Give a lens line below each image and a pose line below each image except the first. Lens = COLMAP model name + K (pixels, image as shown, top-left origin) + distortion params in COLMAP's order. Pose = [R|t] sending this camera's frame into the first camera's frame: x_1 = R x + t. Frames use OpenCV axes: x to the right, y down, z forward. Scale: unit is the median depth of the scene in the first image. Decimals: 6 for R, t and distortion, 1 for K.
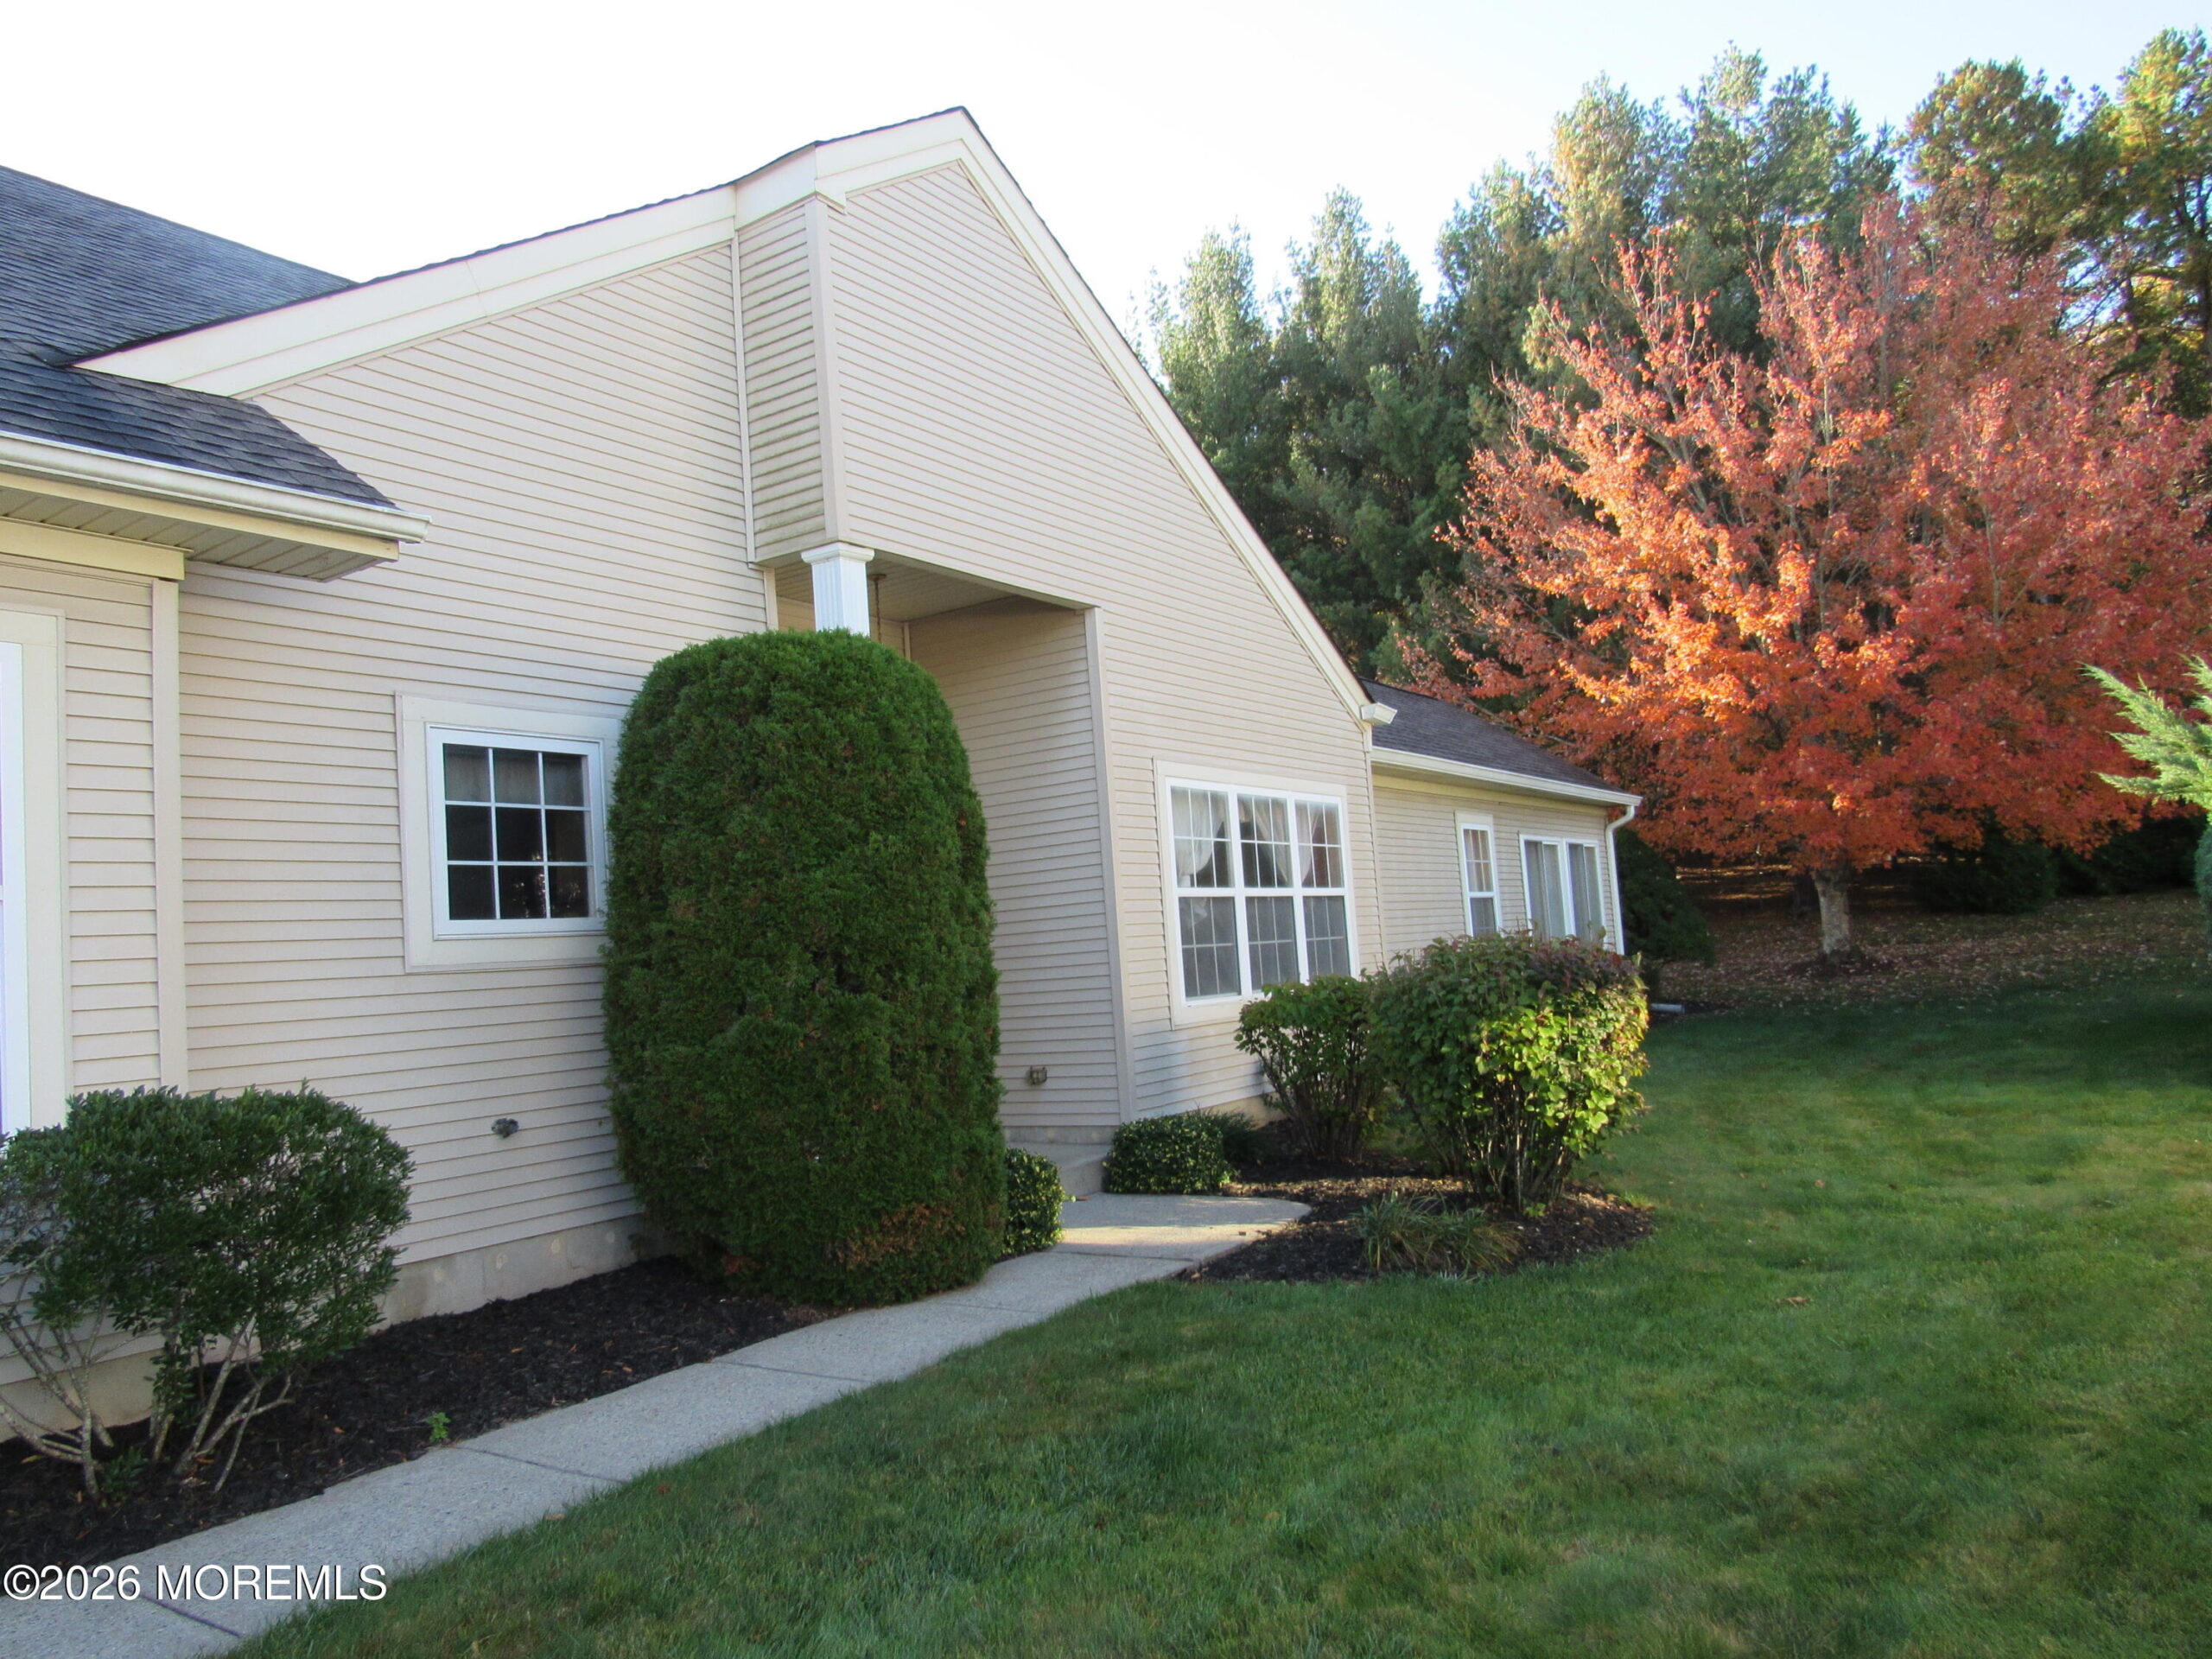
lens RADIAL K [[1576.2, 0, 1099.9], [0, 1576.2, 824.5], [0, 0, 1]] dist [-0.012055, 0.000394]
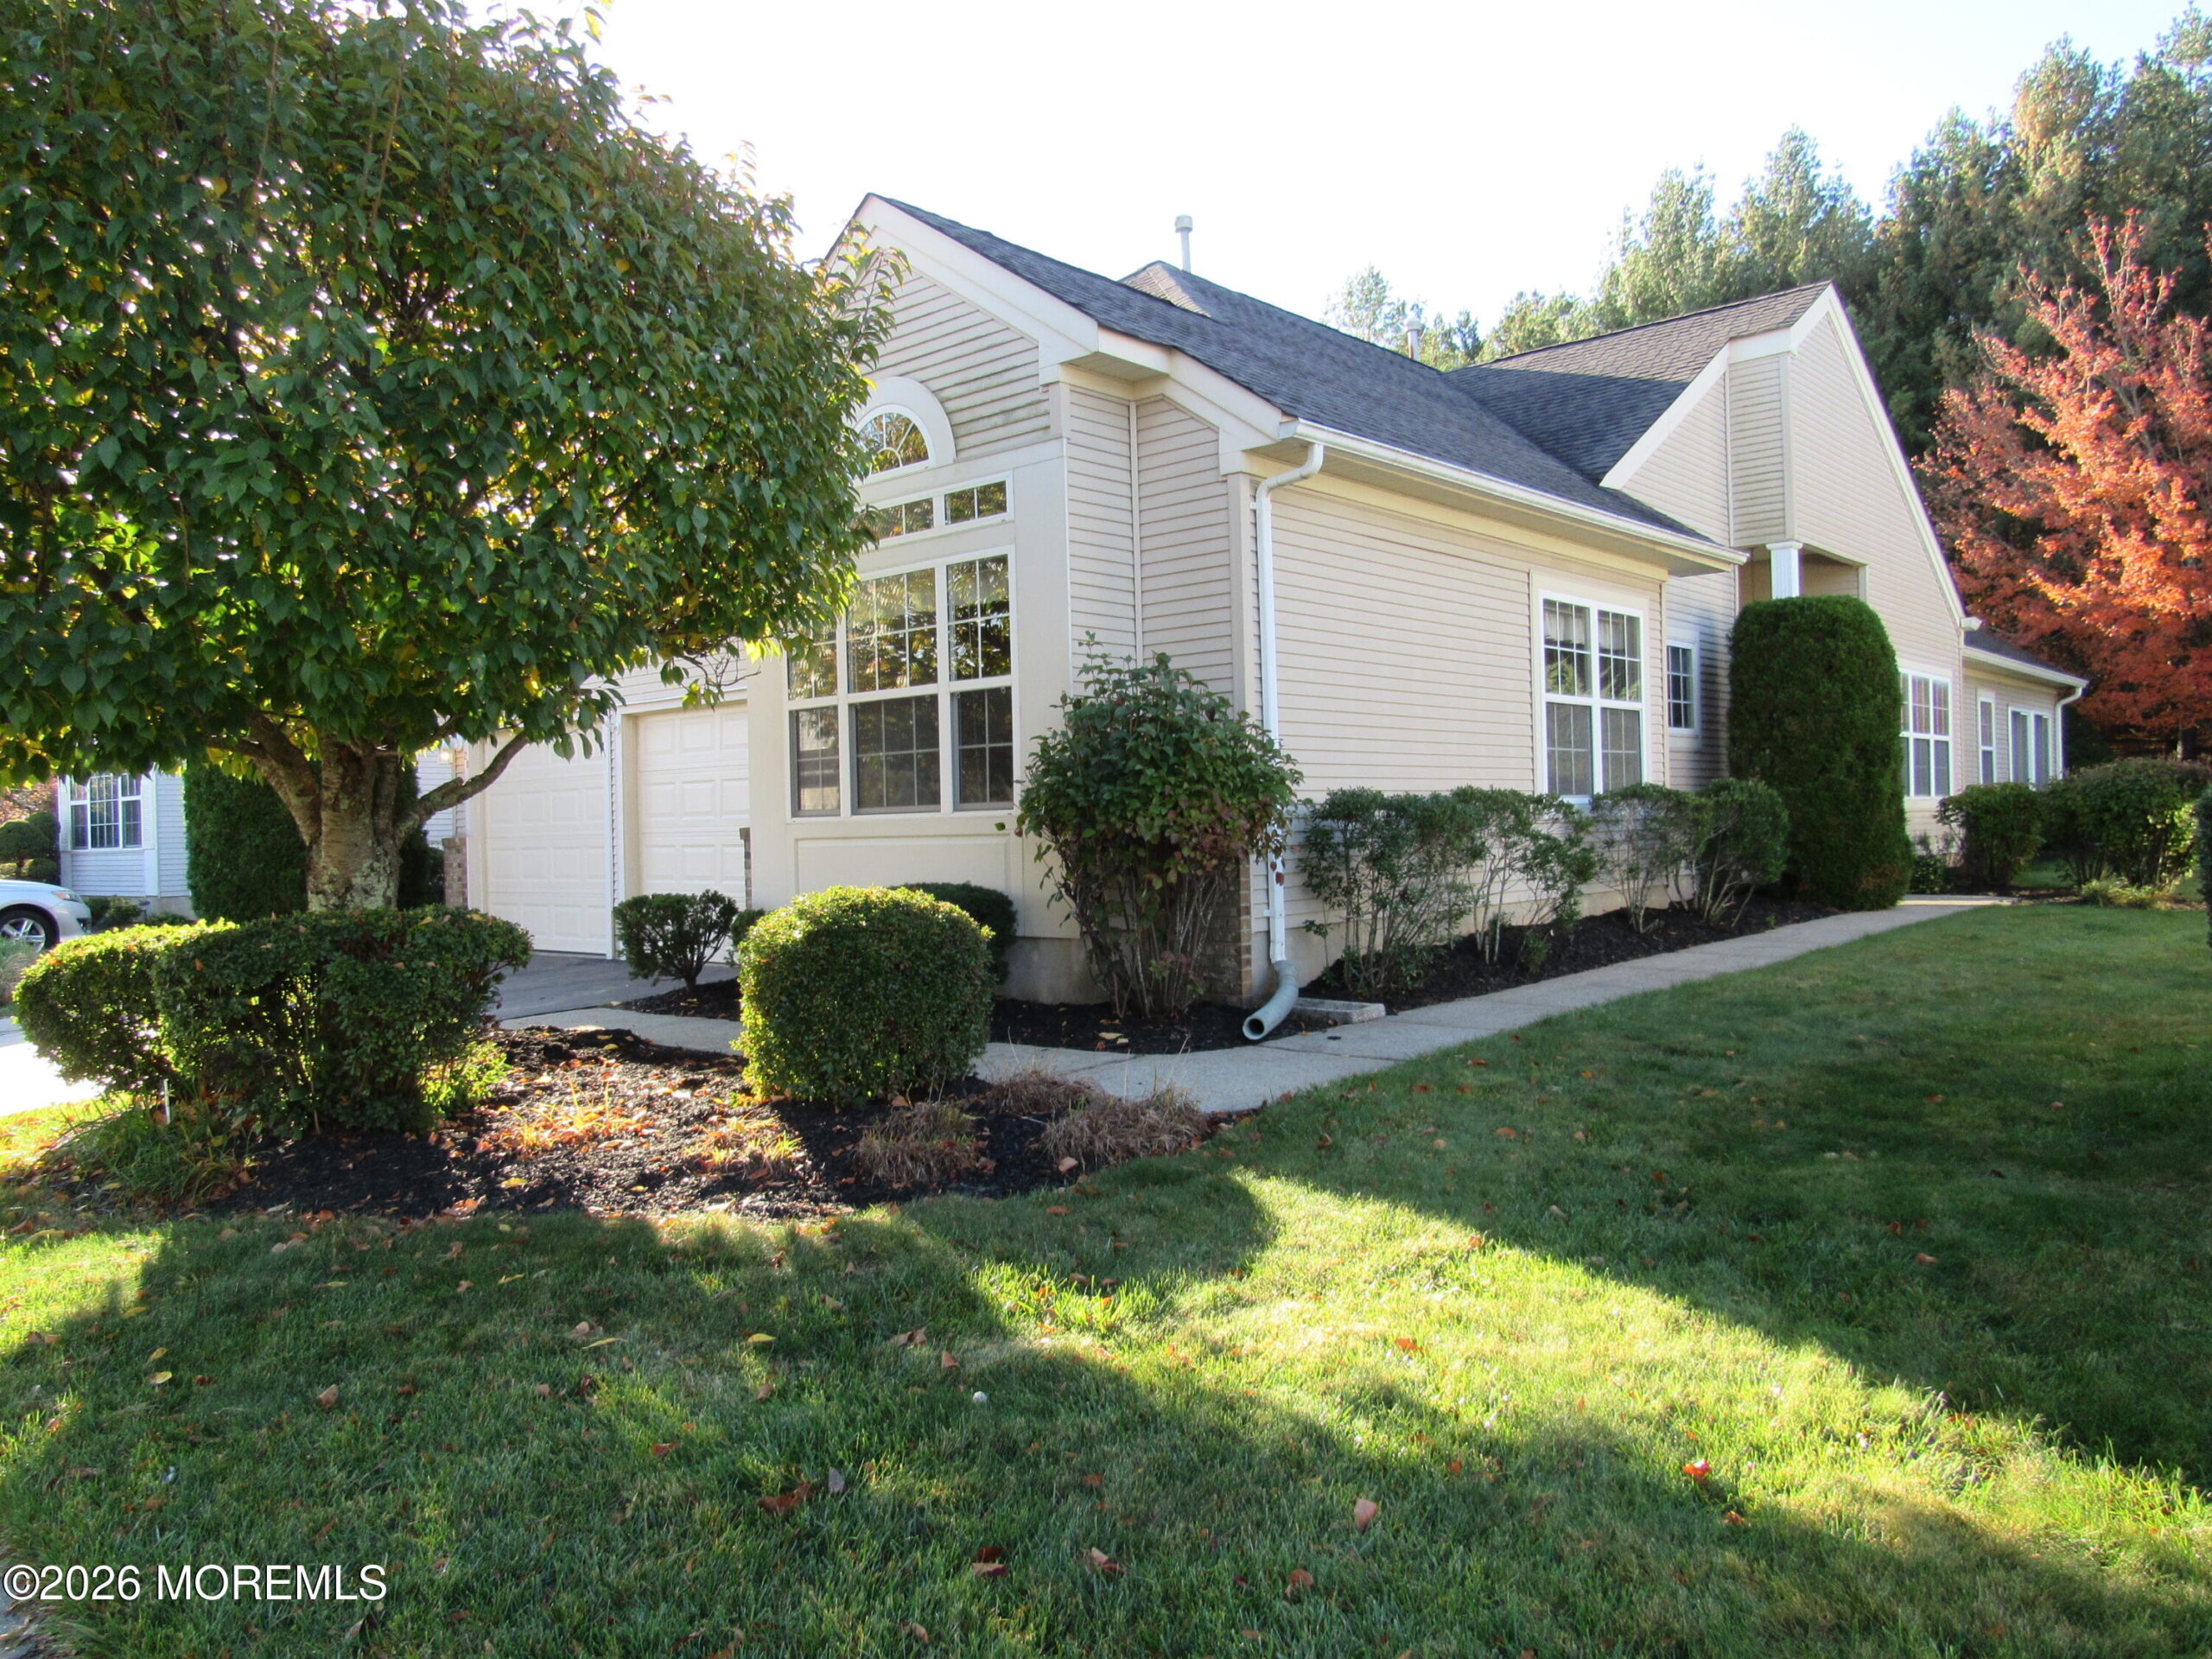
lens RADIAL K [[1576.2, 0, 1104.8], [0, 1576.2, 847.2], [0, 0, 1]] dist [-0.012055, 0.000394]
pose [[0.989828, 0.051016, -0.132808, -0.266426], [-0.036084, 0.992996, 0.112505, 0.002258], [0.137617, -0.106568, 0.984736, -0.384311]]
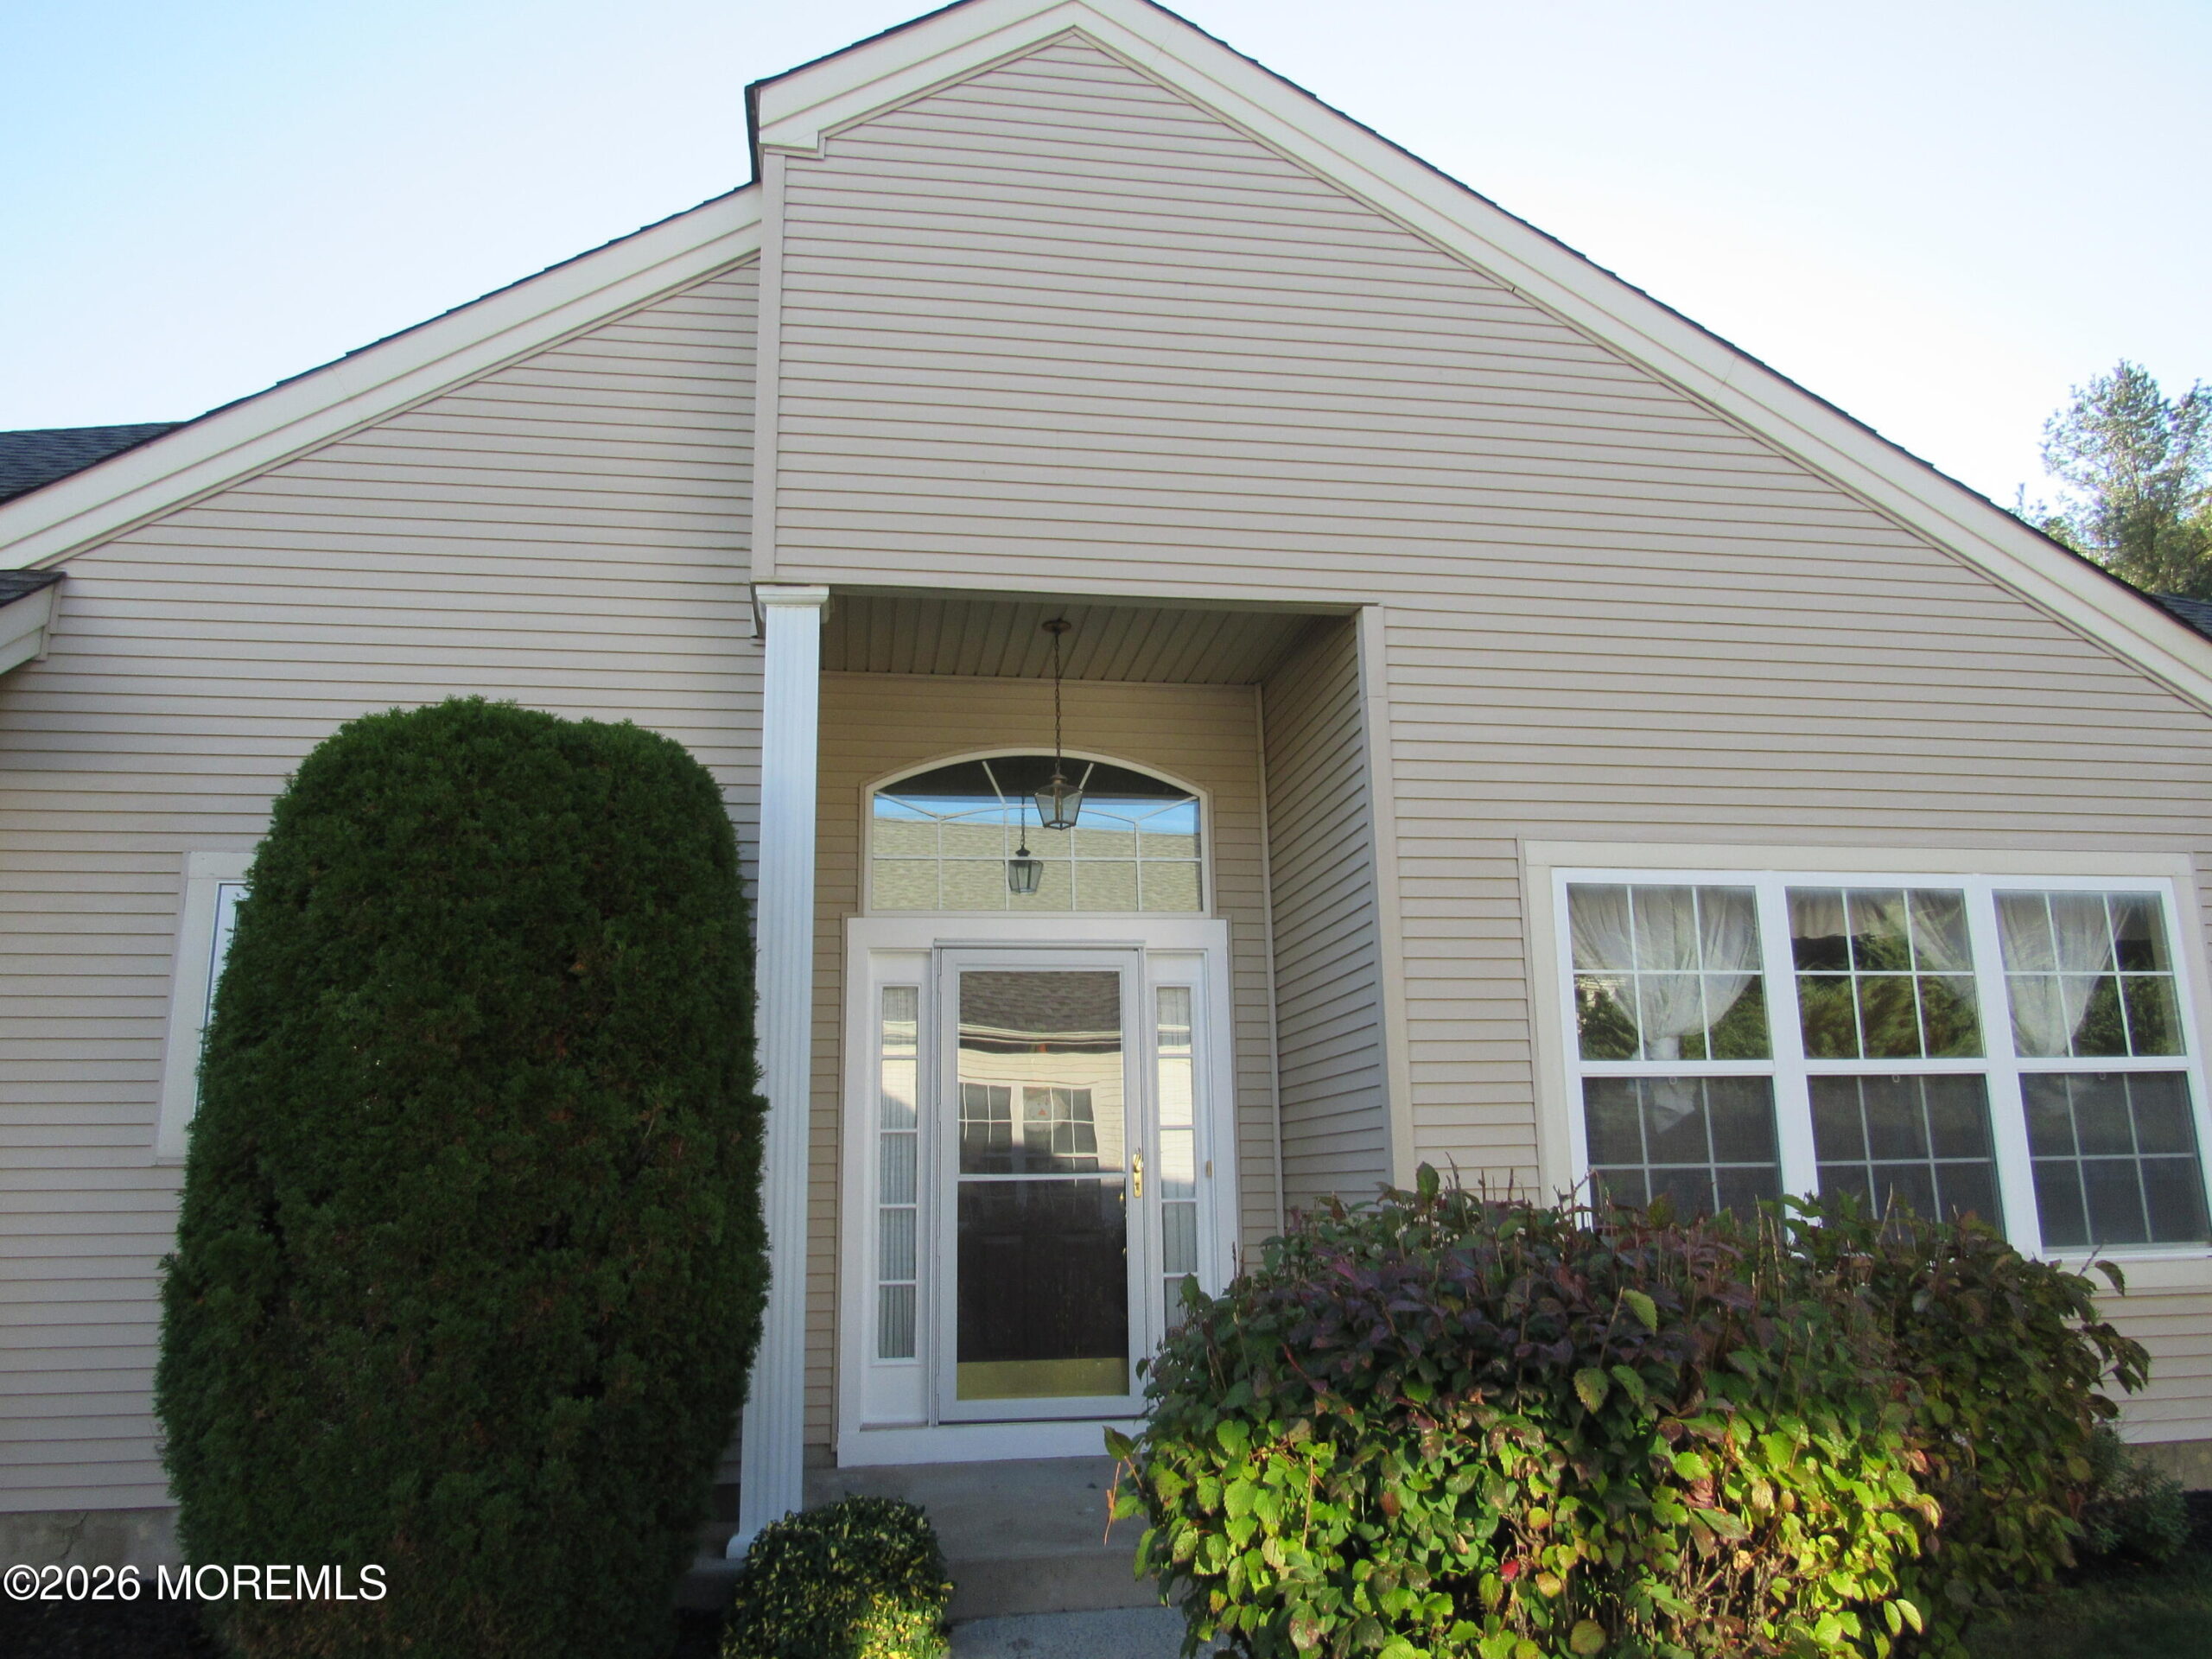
lens RADIAL K [[1576.2, 0, 1105.4], [0, 1576.2, 818.2], [0, 0, 1]] dist [-0.012055, 0.000394]
pose [[0.673625, -0.102168, -0.731978, 0.170001], [0.033075, 0.993574, -0.108242, 0.004253], [0.738333, 0.048704, 0.672676, 0.231300]]
